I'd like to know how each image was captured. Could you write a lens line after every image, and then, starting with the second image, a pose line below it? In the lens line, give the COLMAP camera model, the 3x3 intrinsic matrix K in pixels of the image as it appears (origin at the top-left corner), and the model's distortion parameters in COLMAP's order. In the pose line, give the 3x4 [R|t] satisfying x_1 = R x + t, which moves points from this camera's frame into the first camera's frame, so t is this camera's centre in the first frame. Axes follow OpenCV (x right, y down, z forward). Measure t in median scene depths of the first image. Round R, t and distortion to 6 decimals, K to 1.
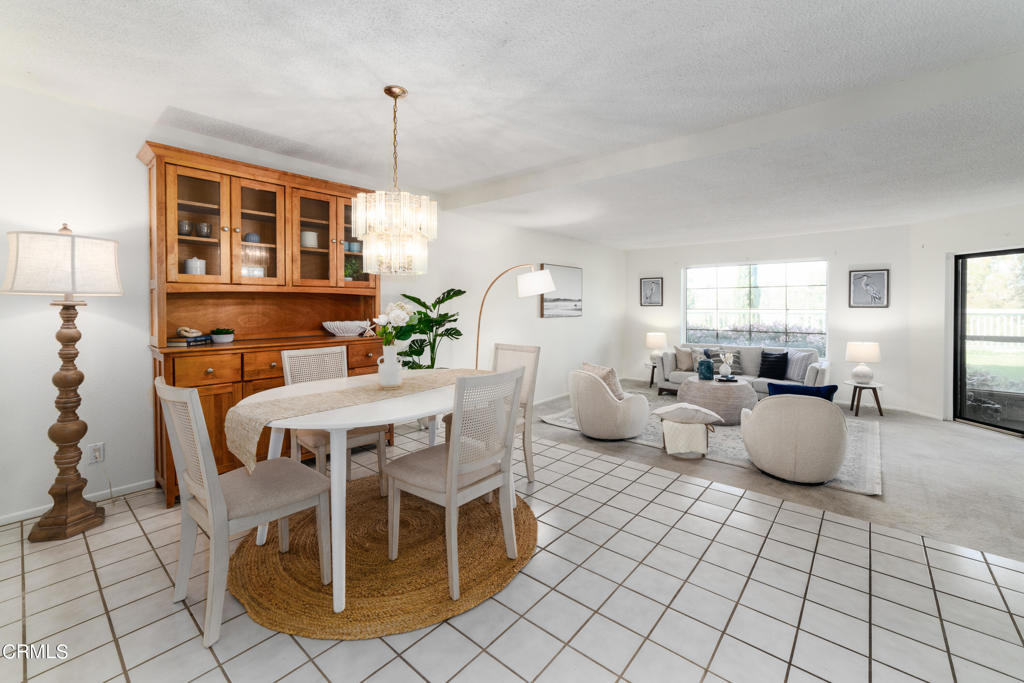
lens RADIAL K [[423.5, 0, 506.2], [0, 423.5, 310.0], [0, 0, 1]] dist [-0.009413, 0.000758]
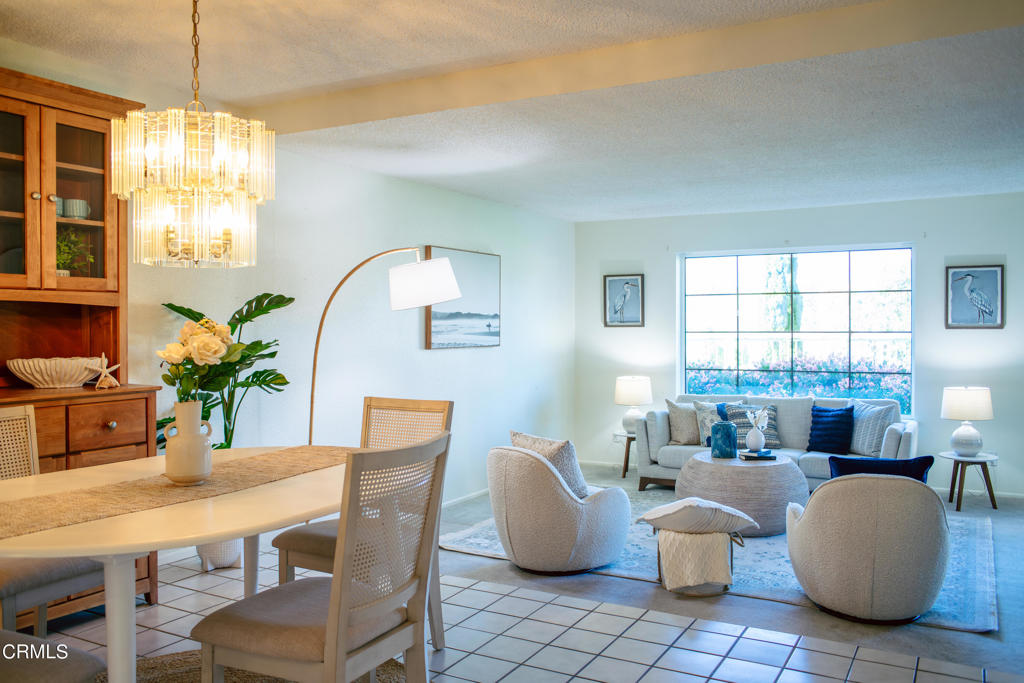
lens RADIAL K [[849.6, 0, 496.6], [0, 849.6, 329.8], [0, 0, 1]] dist [-0.035676, 0.035962]
pose [[0.980492, -0.002294, 0.196547, -0.057787], [0.003612, 0.999973, -0.006350, 0.001541], [-0.196527, 0.006936, 0.980474, -0.059006]]
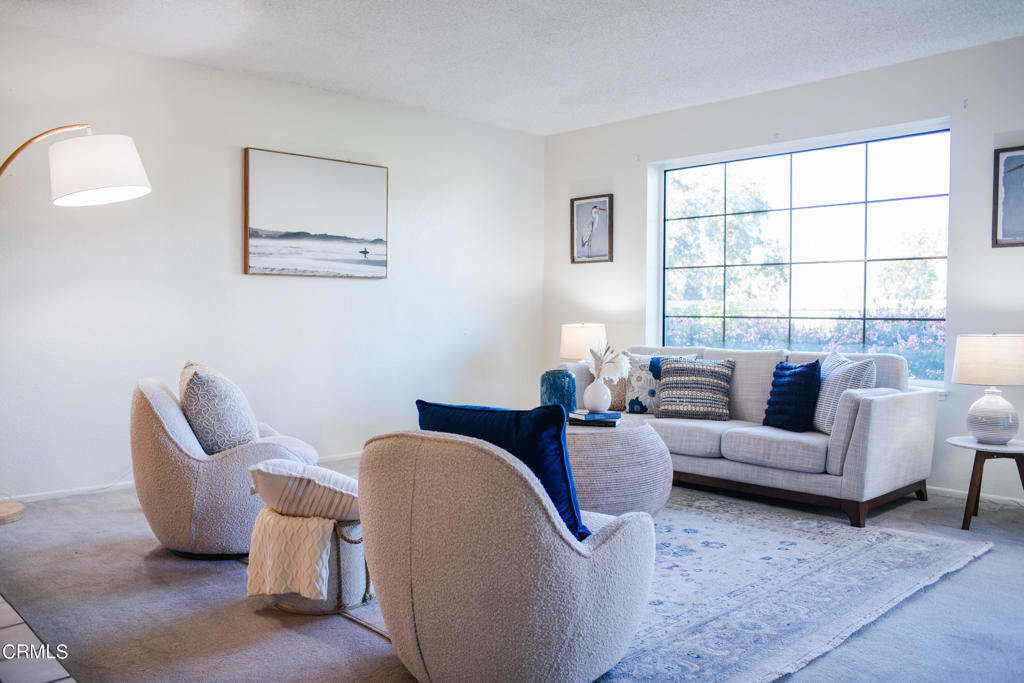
lens RADIAL K [[849.6, 0, 496.6], [0, 849.6, 329.8], [0, 0, 1]] dist [-0.035676, 0.035962]
pose [[0.993730, 0.011435, -0.111223, 0.678476], [-0.010303, 0.999889, 0.010742, 0.097629], [0.111333, -0.009529, 0.993737, 0.288370]]
